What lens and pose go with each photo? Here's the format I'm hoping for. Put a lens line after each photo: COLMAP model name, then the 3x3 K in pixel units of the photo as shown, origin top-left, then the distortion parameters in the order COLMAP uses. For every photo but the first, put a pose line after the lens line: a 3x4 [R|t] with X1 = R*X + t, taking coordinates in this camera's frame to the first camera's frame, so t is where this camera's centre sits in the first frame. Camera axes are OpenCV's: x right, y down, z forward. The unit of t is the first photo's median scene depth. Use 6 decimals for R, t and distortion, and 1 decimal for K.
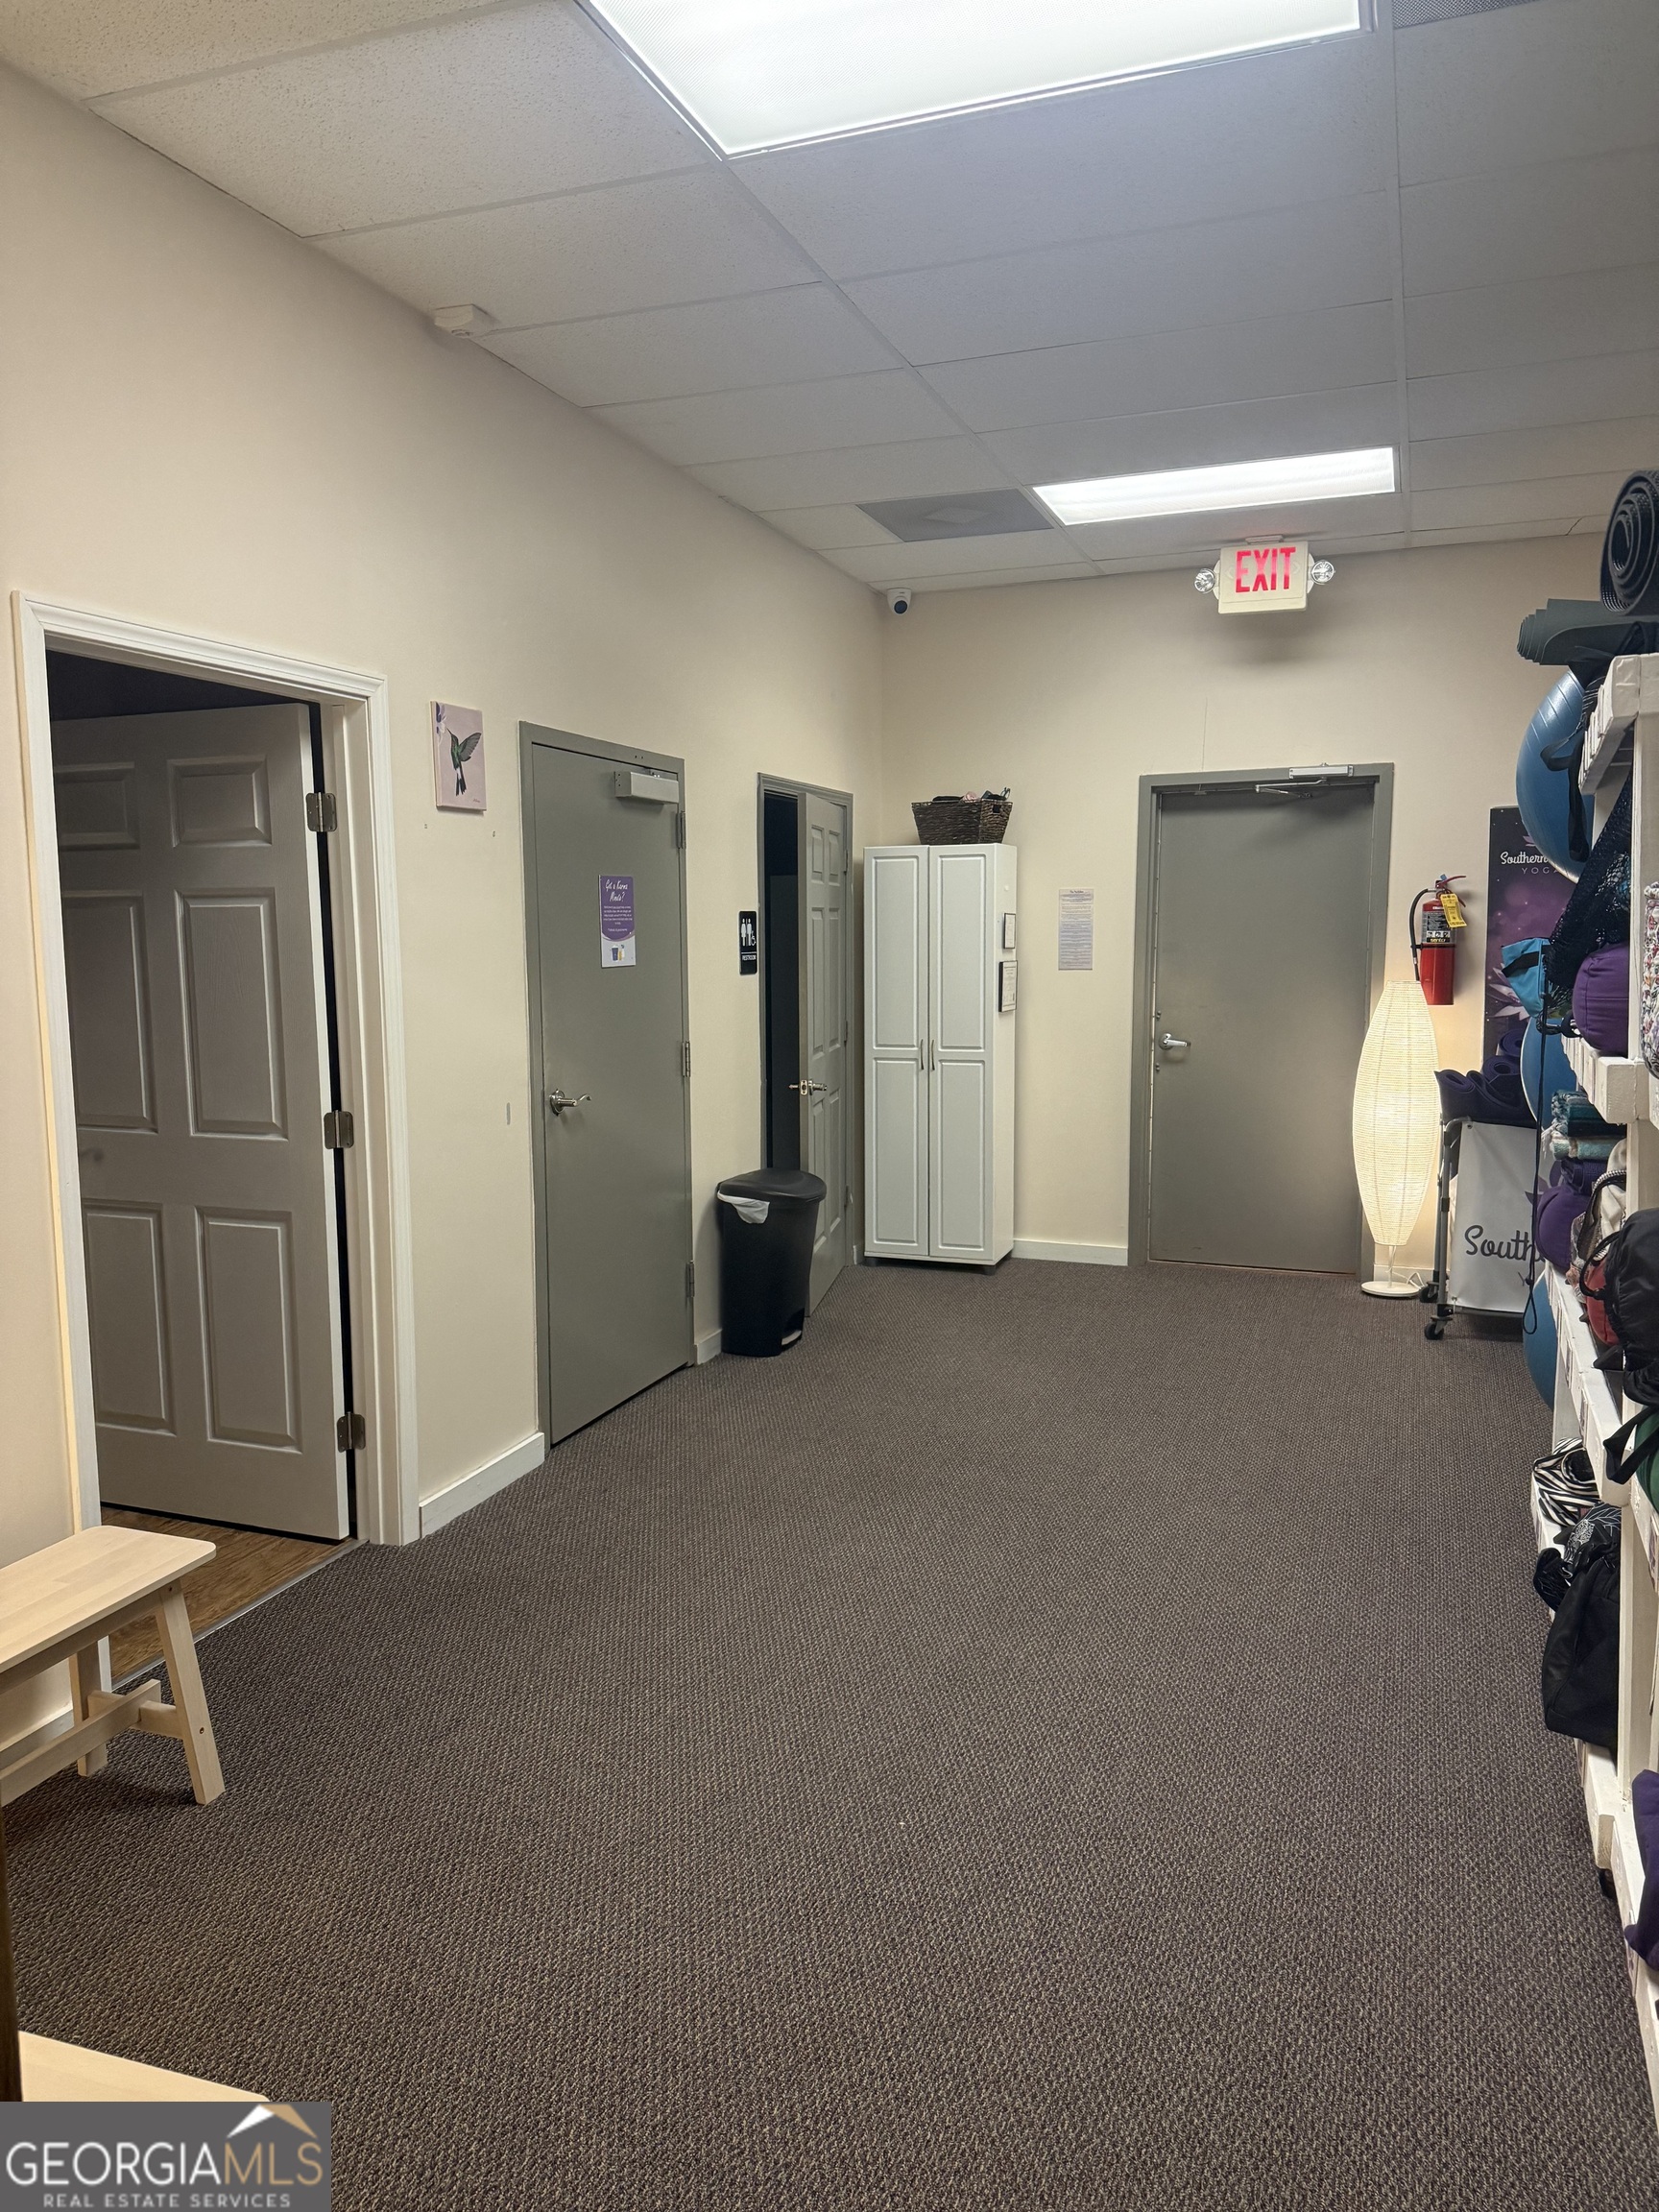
lens RADIAL K [[1585.8, 0, 818.8], [0, 1585.8, 1126.8], [0, 0, 1]] dist [0.044736, -0.077579]
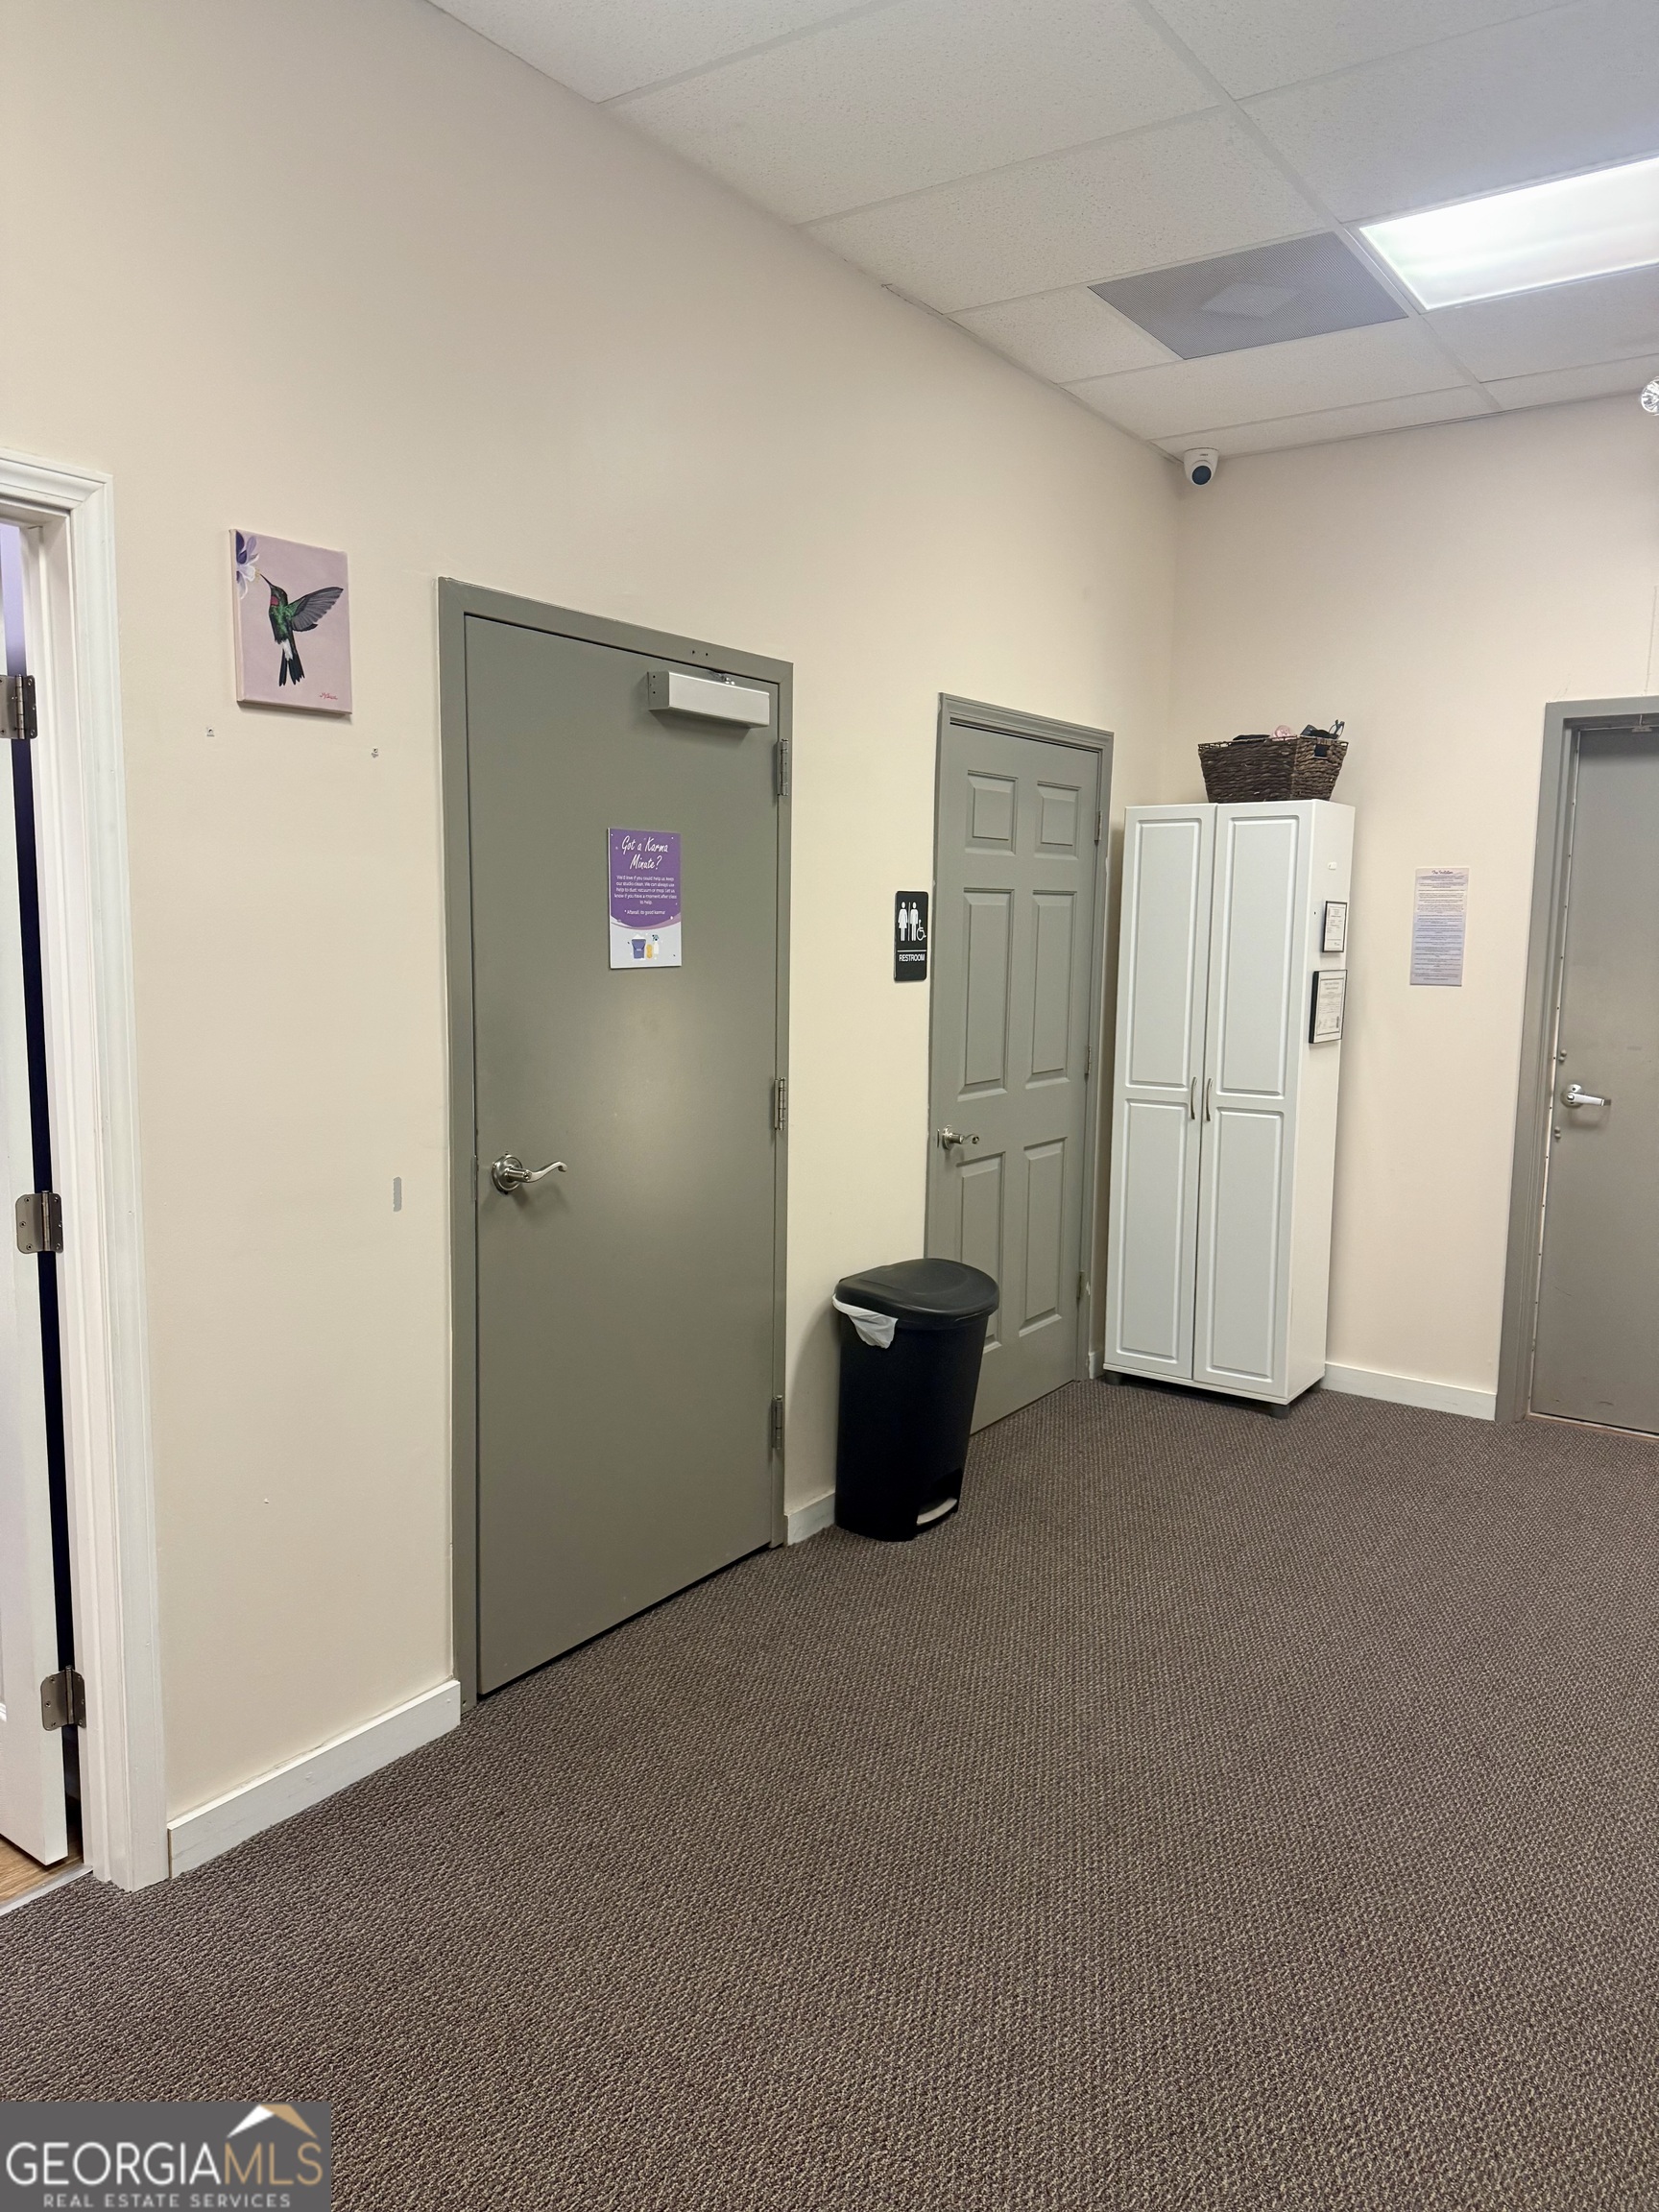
lens RADIAL K [[1585.8, 0, 812.9], [0, 1585.8, 1099.1], [0, 0, 1]] dist [0.044736, -0.077579]
pose [[0.966468, 0.050697, -0.251732, 0.094794], [-0.053222, 0.998577, -0.003227, -0.040322], [0.251210, 0.016517, 0.967792, 0.320433]]
